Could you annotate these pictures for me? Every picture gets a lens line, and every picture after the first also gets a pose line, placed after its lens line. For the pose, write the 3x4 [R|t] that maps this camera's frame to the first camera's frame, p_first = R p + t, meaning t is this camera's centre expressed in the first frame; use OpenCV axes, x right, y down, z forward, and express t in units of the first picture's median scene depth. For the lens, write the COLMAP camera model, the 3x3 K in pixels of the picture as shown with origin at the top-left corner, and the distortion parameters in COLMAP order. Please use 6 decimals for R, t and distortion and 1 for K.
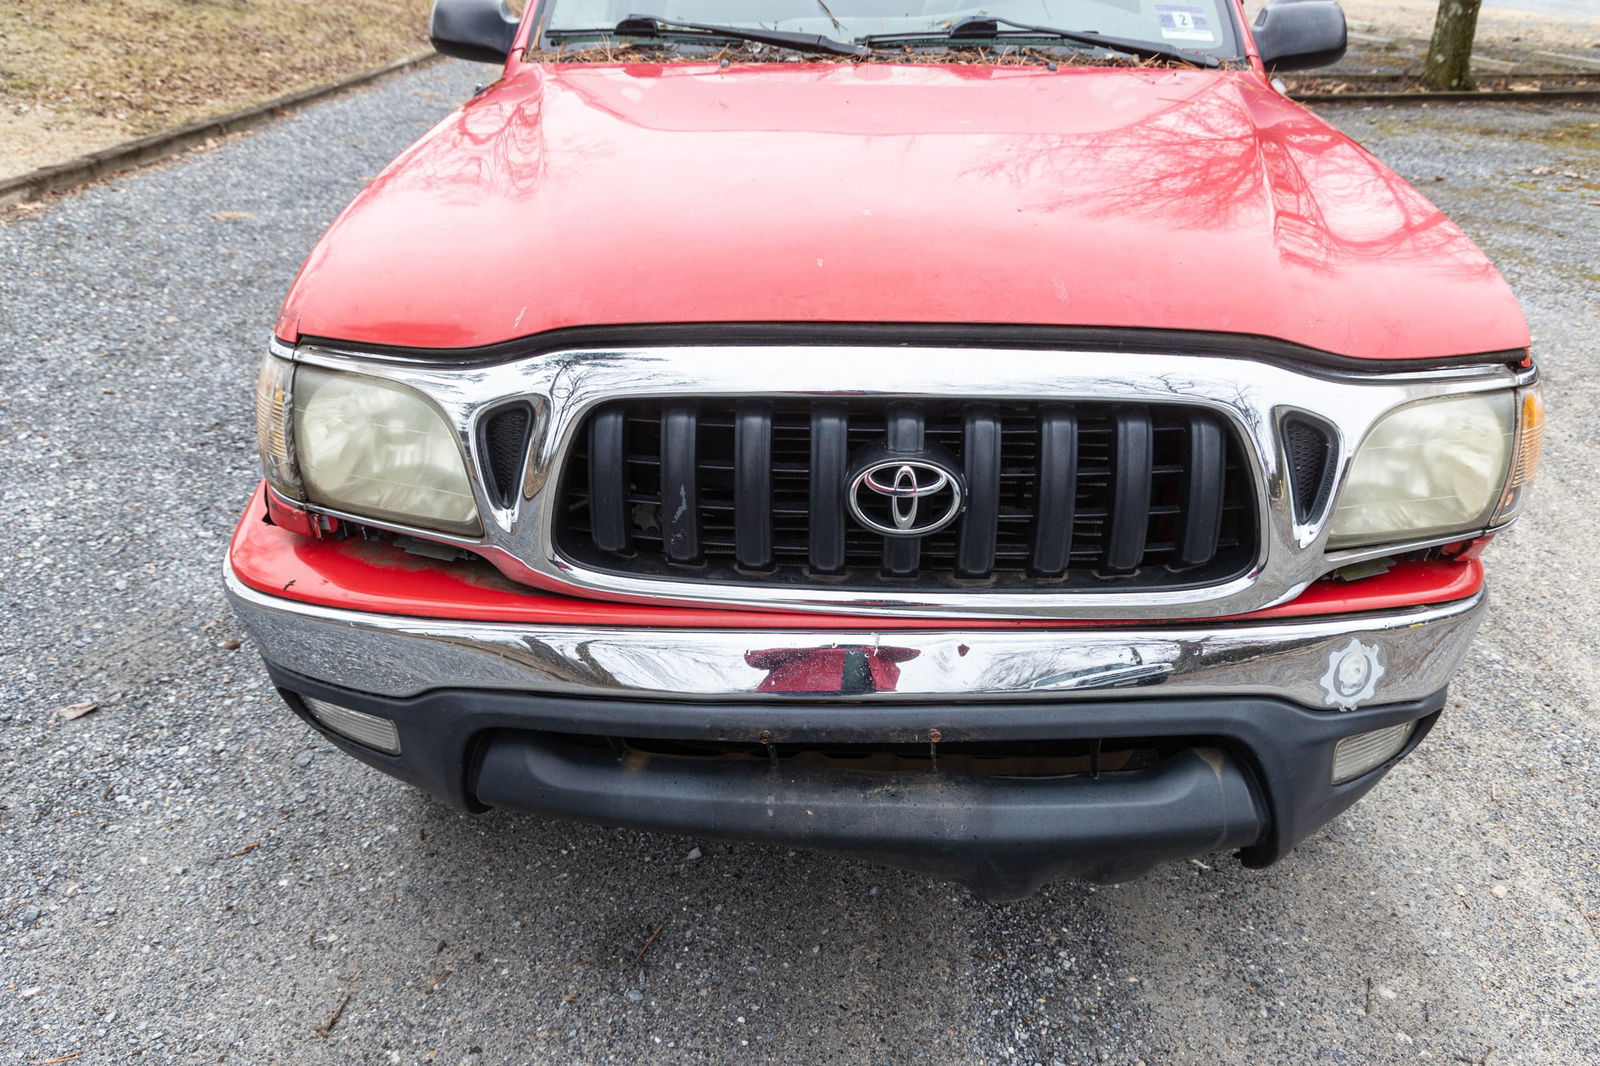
lens RADIAL K [[1090.0, 0, 817.7], [0, 1090.0, 537.1], [0, 0, 1]] dist [-0.004609, 0.009332]
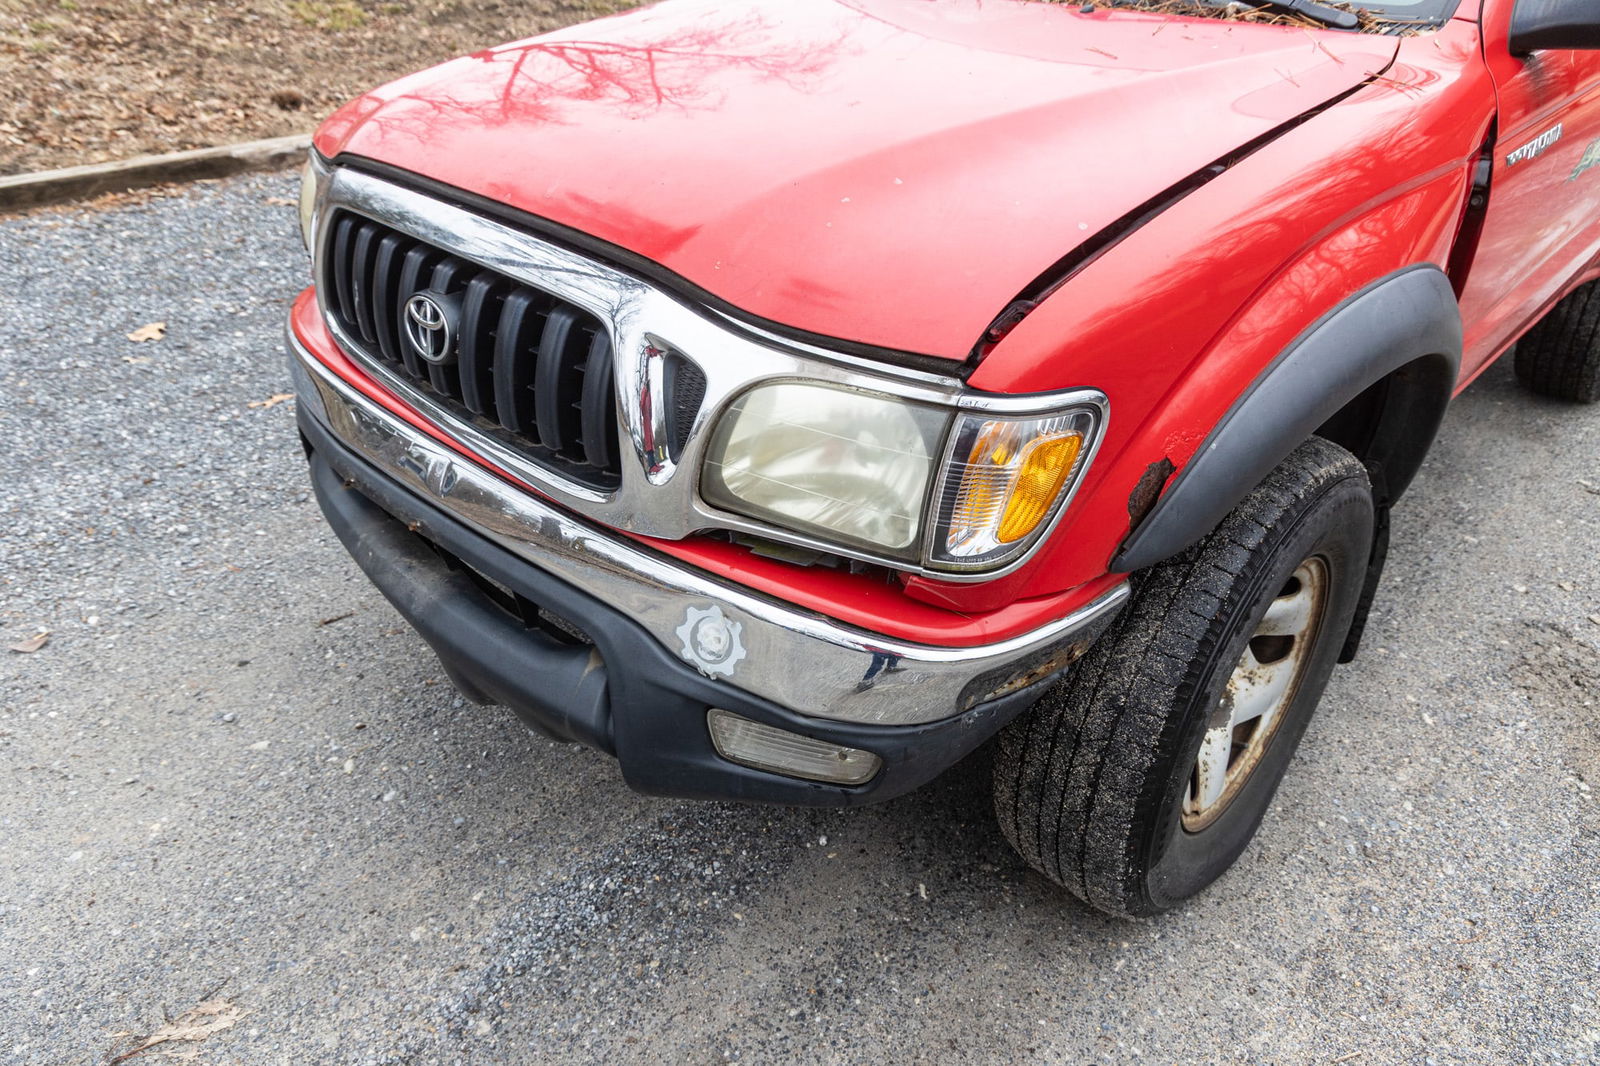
lens RADIAL K [[1090.0, 0, 817.7], [0, 1090.0, 537.1], [0, 0, 1]] dist [-0.004609, 0.009332]
pose [[0.720985, 0.358776, -0.592841, 1.091273], [-0.334564, 0.929439, 0.155596, -0.140075], [0.606833, 0.086161, 0.790145, 0.283902]]
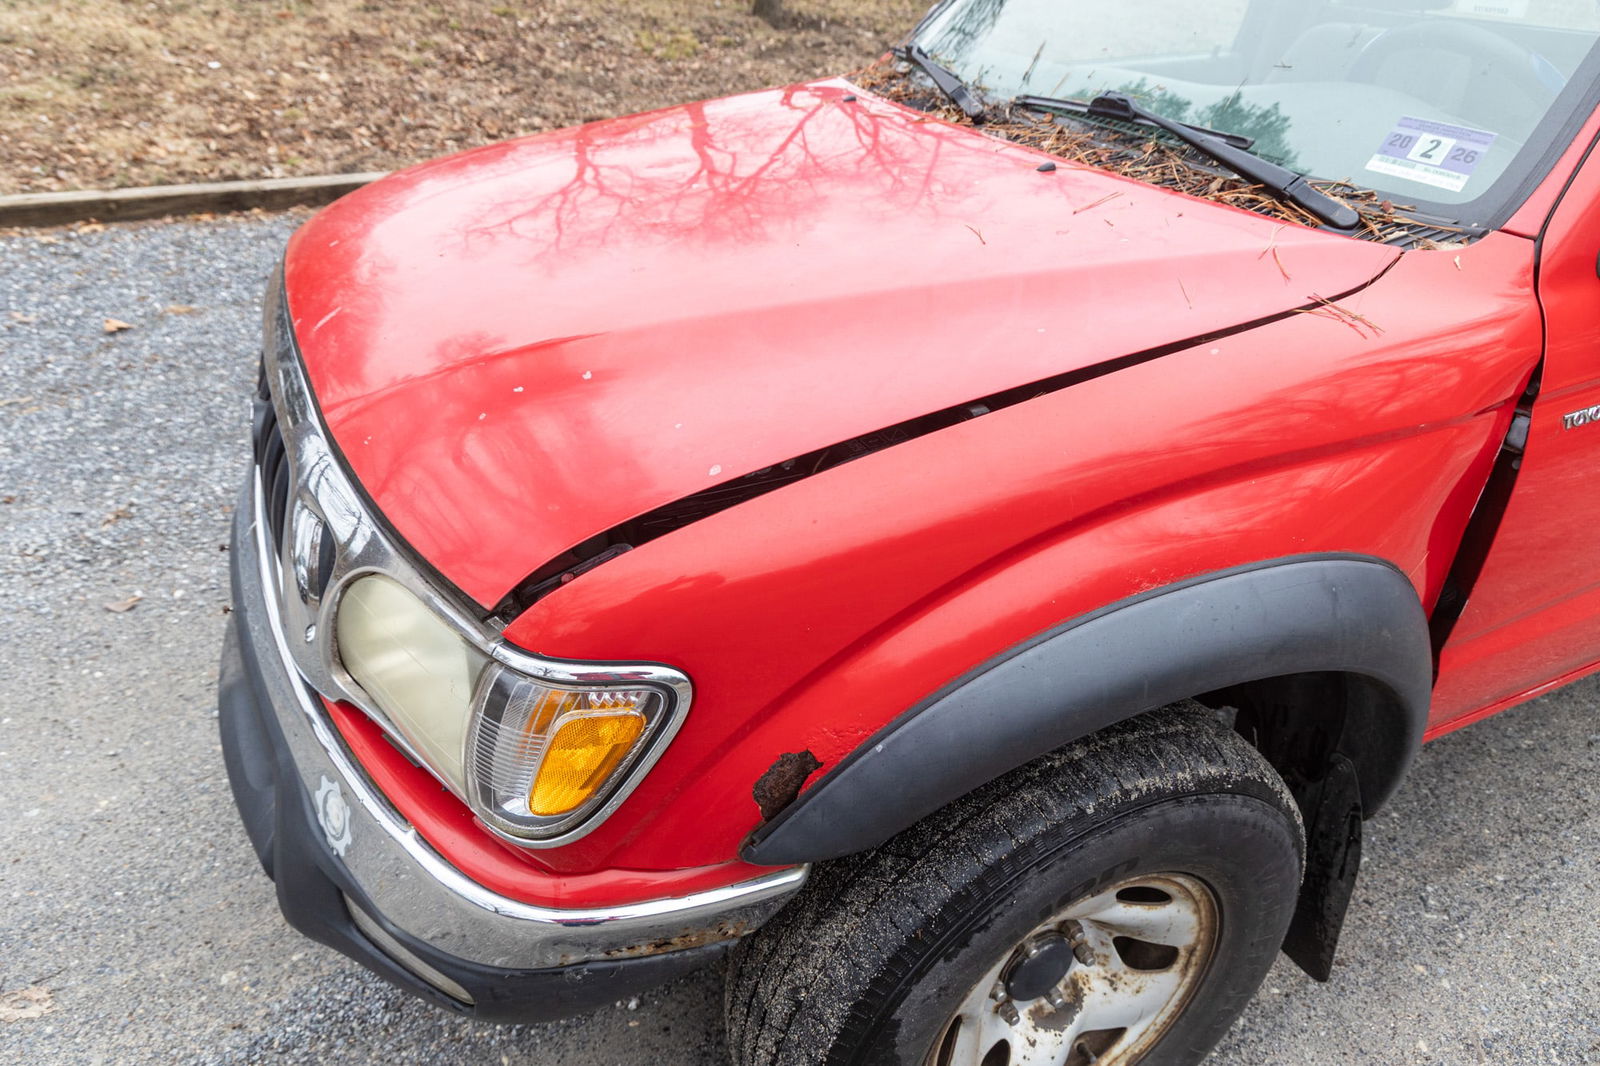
lens RADIAL K [[1090.0, 0, 817.7], [0, 1090.0, 537.1], [0, 0, 1]] dist [-0.004609, 0.009332]
pose [[0.432805, 0.463071, -0.773463, 1.265187], [-0.451782, 0.853882, 0.258416, -0.497755], [0.780111, 0.237593, 0.578772, 0.724008]]
